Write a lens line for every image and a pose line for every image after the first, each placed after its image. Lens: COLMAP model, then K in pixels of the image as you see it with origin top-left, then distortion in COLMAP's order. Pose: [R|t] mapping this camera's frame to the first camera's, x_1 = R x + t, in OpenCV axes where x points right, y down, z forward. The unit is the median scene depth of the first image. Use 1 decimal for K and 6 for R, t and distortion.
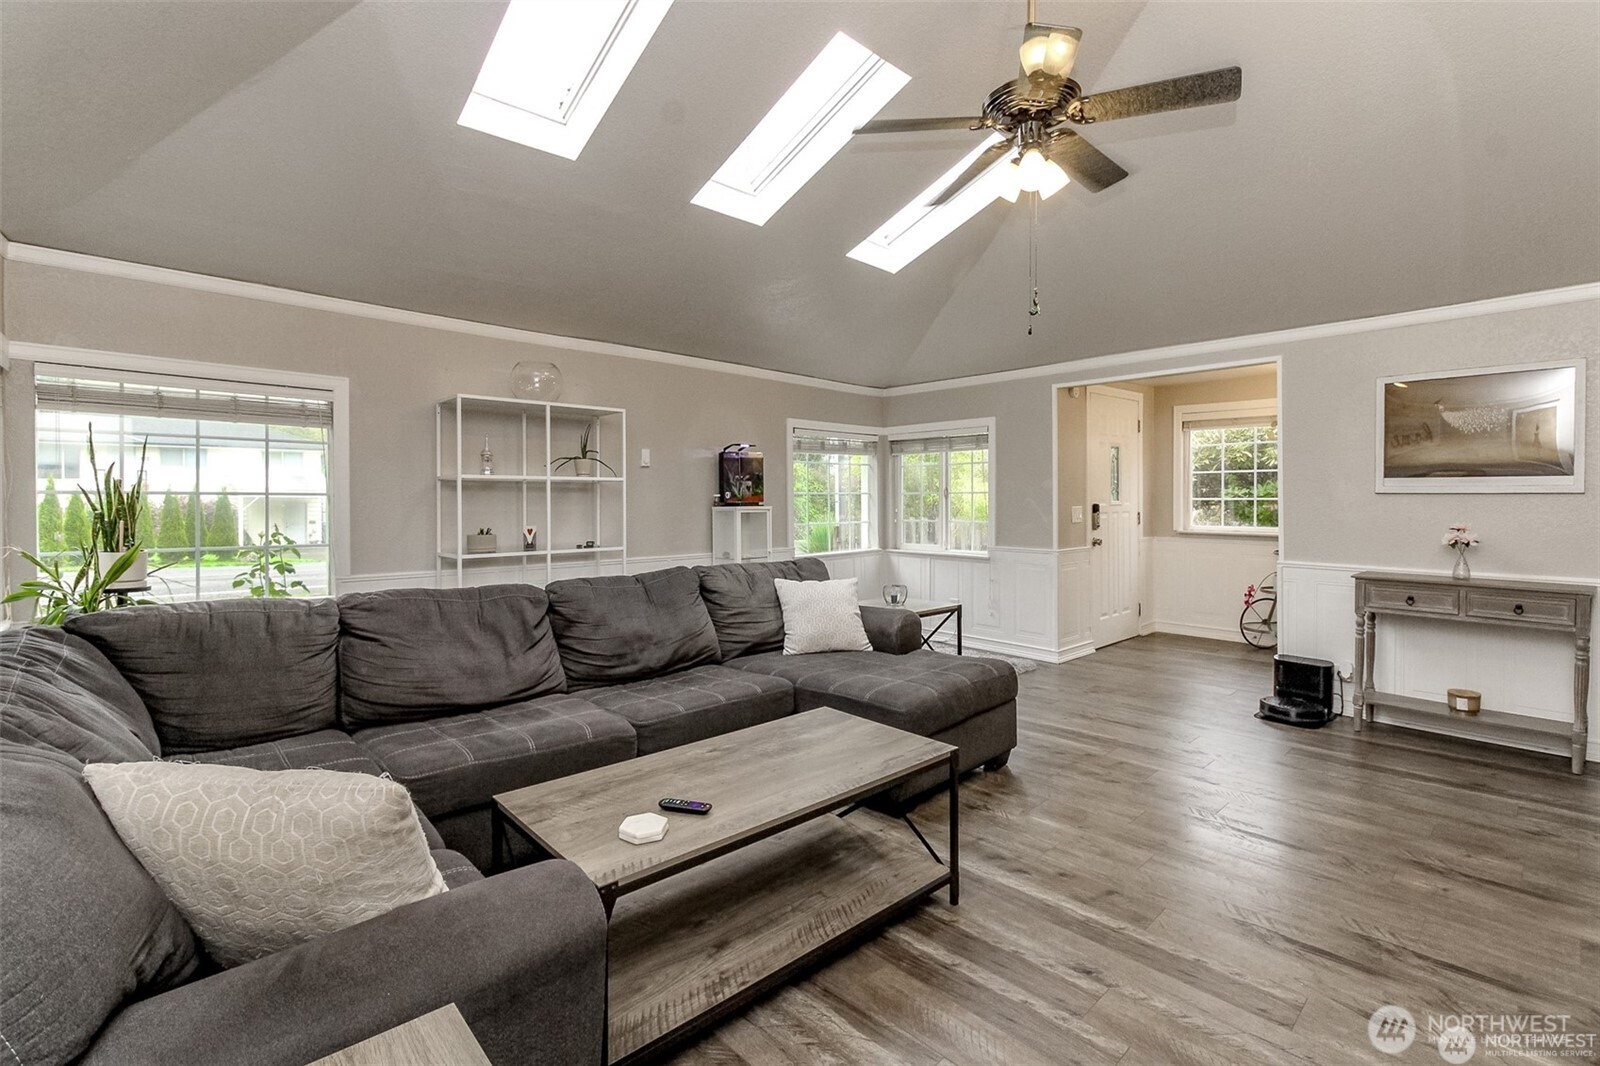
lens RADIAL K [[728.0, 0, 775.8], [0, 728.0, 506.0], [0, 0, 1]] dist [0.001585, 0.000115]
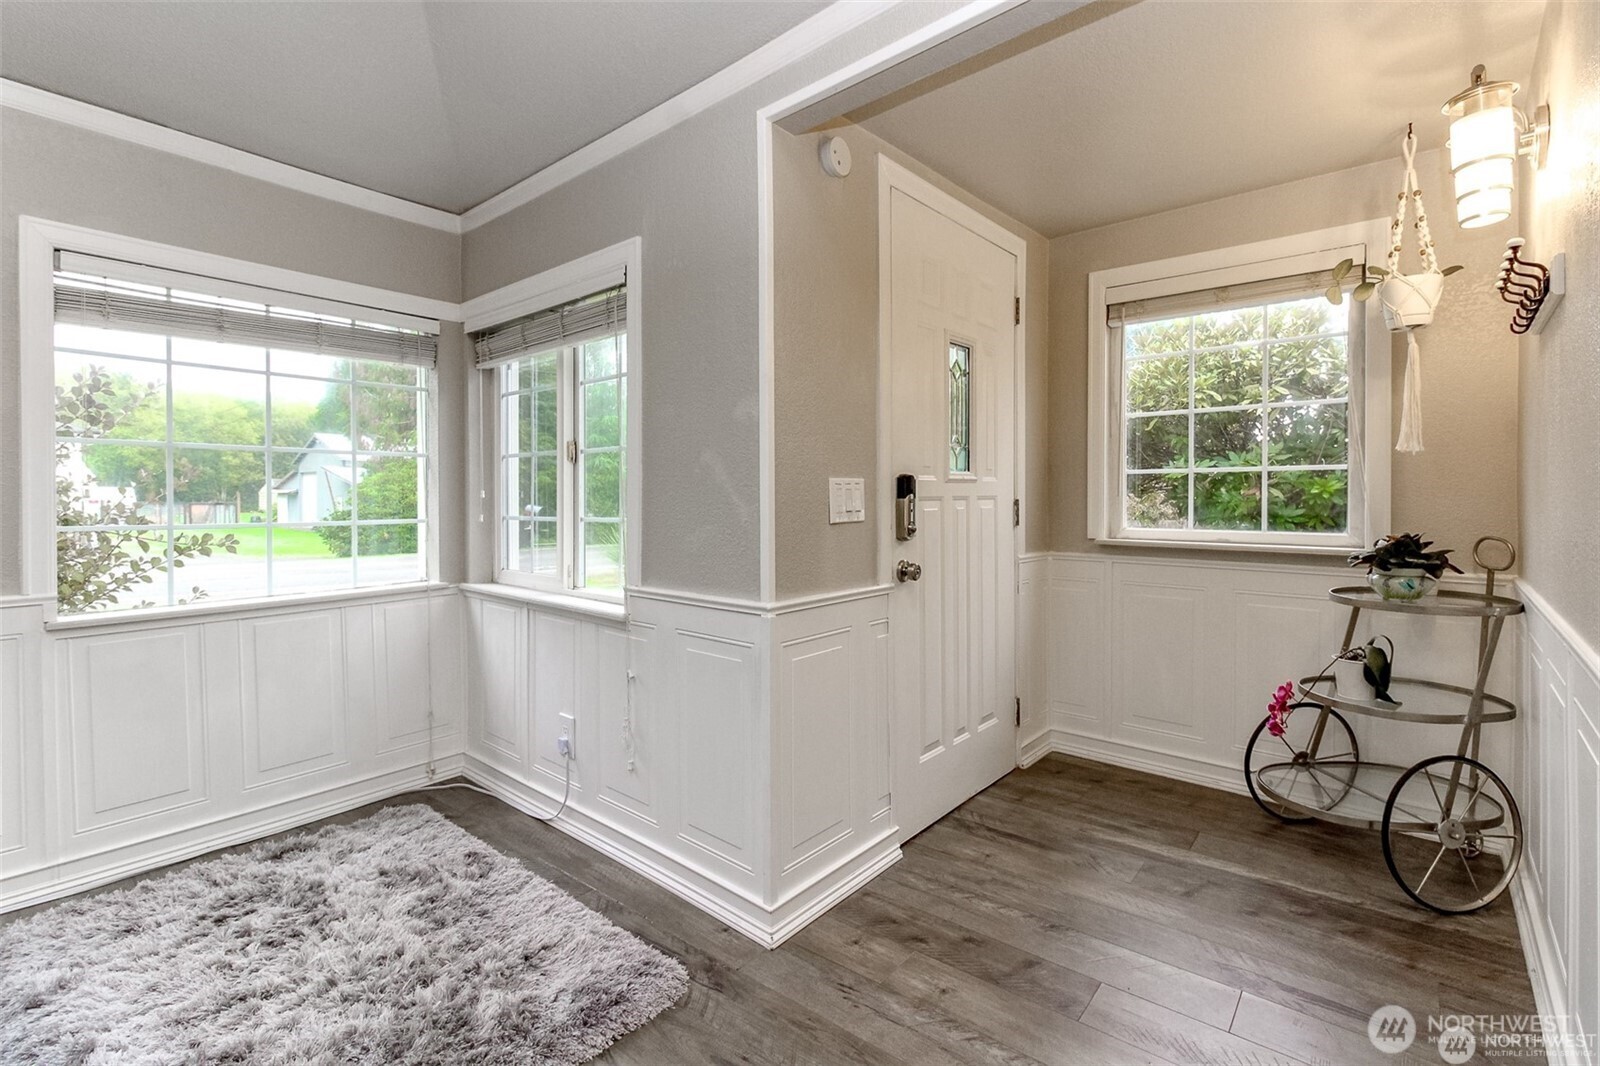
lens RADIAL K [[729.1, 0, 808.1], [0, 729.1, 503.8], [0, 0, 1]] dist [-0.000588, -0.000471]
pose [[0.991394, 0.003834, 0.130859, 0.331027], [-0.004147, 0.999989, 0.002125, 0.011884], [-0.130850, -0.002649, 0.991399, 0.605356]]
